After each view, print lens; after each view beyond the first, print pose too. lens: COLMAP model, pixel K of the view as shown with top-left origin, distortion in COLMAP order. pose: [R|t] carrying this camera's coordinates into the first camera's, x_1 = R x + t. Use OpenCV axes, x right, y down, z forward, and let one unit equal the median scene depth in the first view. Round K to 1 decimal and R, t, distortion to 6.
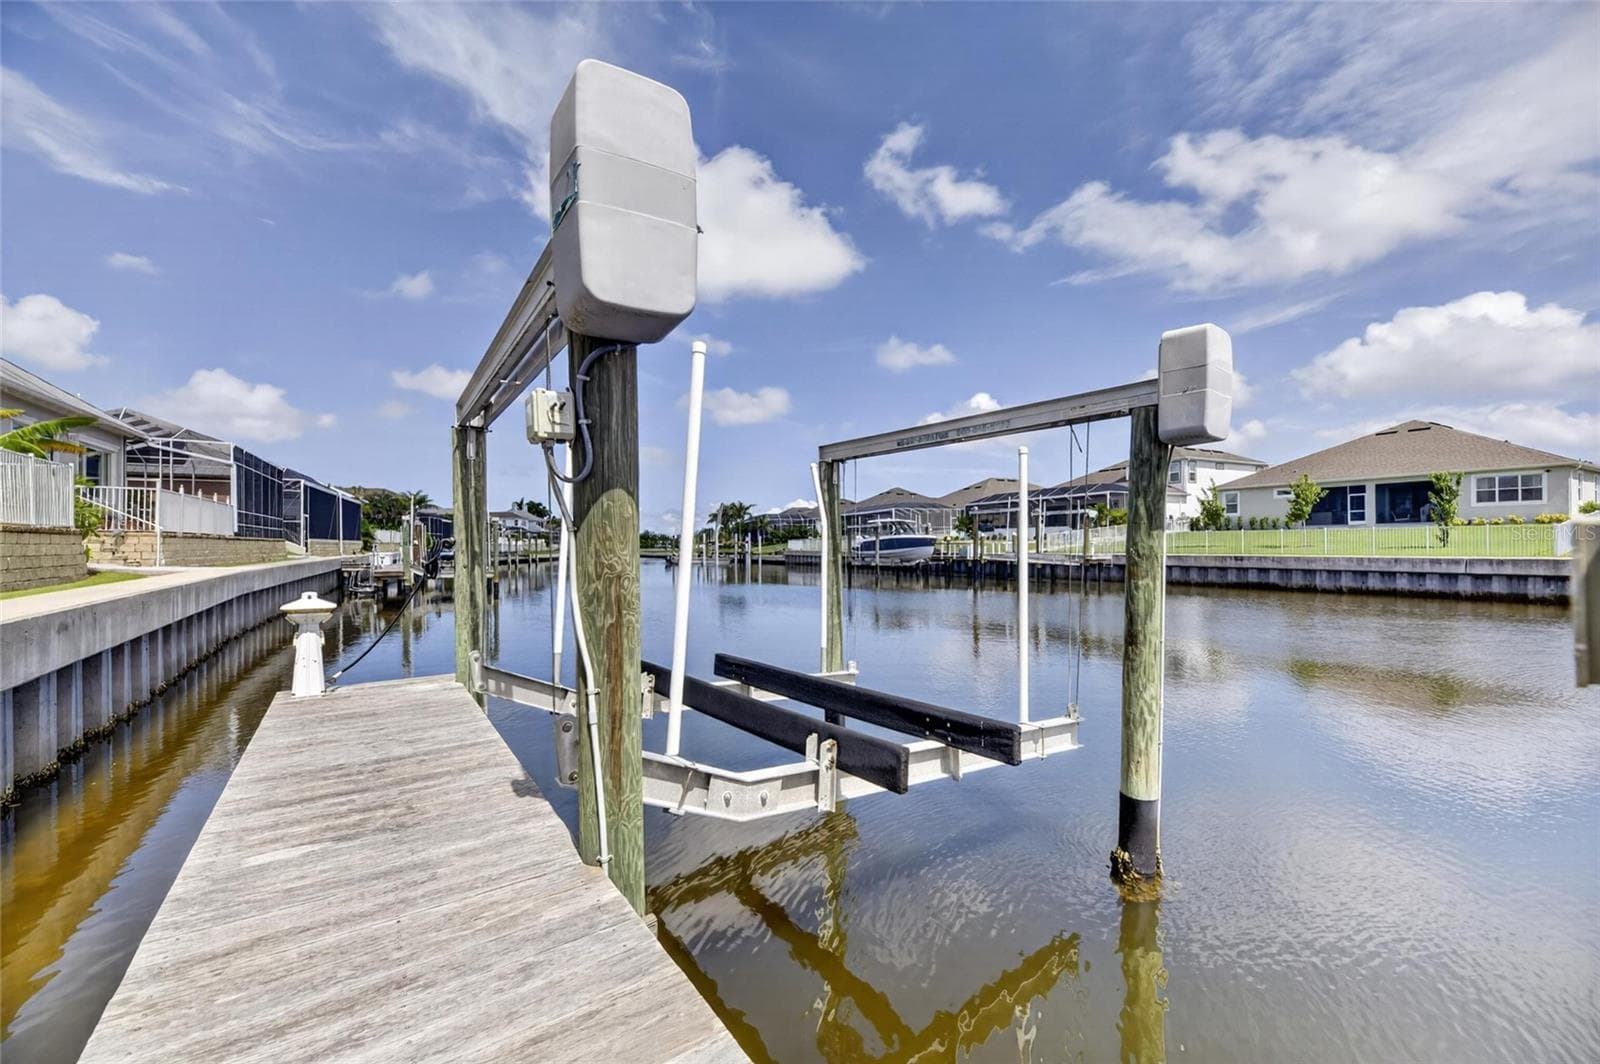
lens RADIAL K [[654.2, 0, 798.8], [0, 654.2, 524.8], [0, 0, 1]] dist [-0.001063, -0.002444]
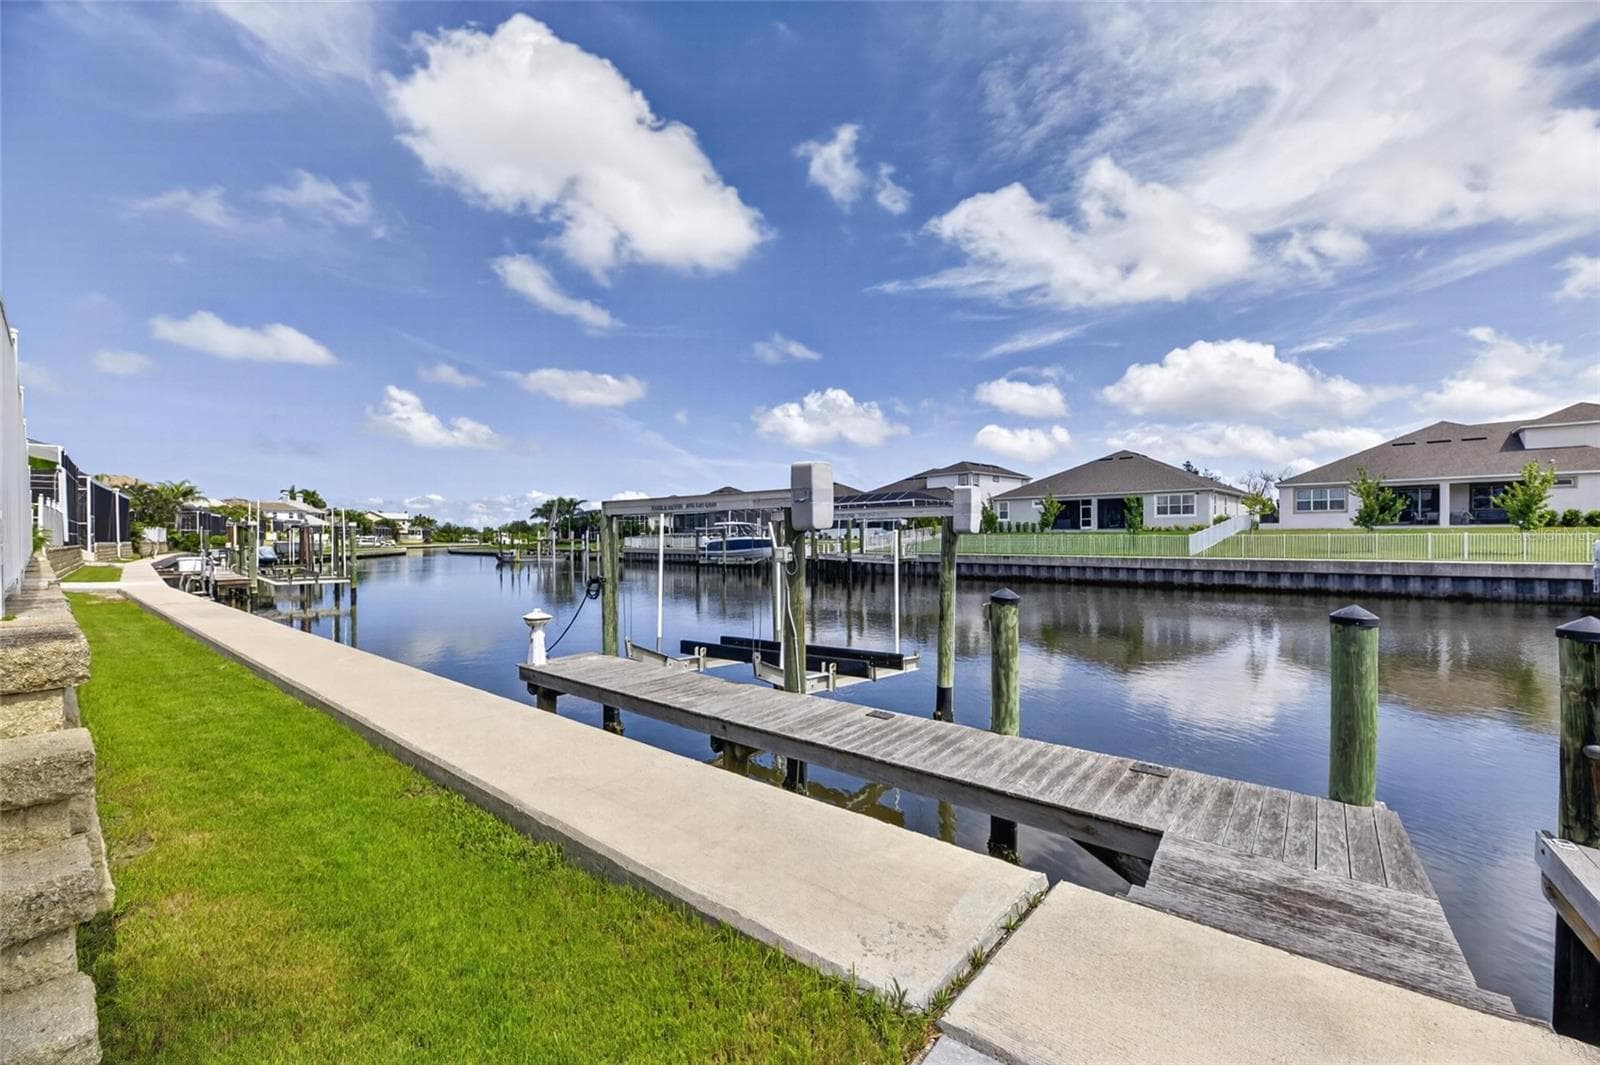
lens RADIAL K [[654.2, 0, 808.8], [0, 654.2, 537.0], [0, 0, 1]] dist [-0.001063, -0.002444]
pose [[0.958365, 0.000468, 0.285547, -0.072988], [-0.009110, 0.999540, 0.028938, -0.020809], [-0.285402, -0.030334, 0.957928, -0.128557]]
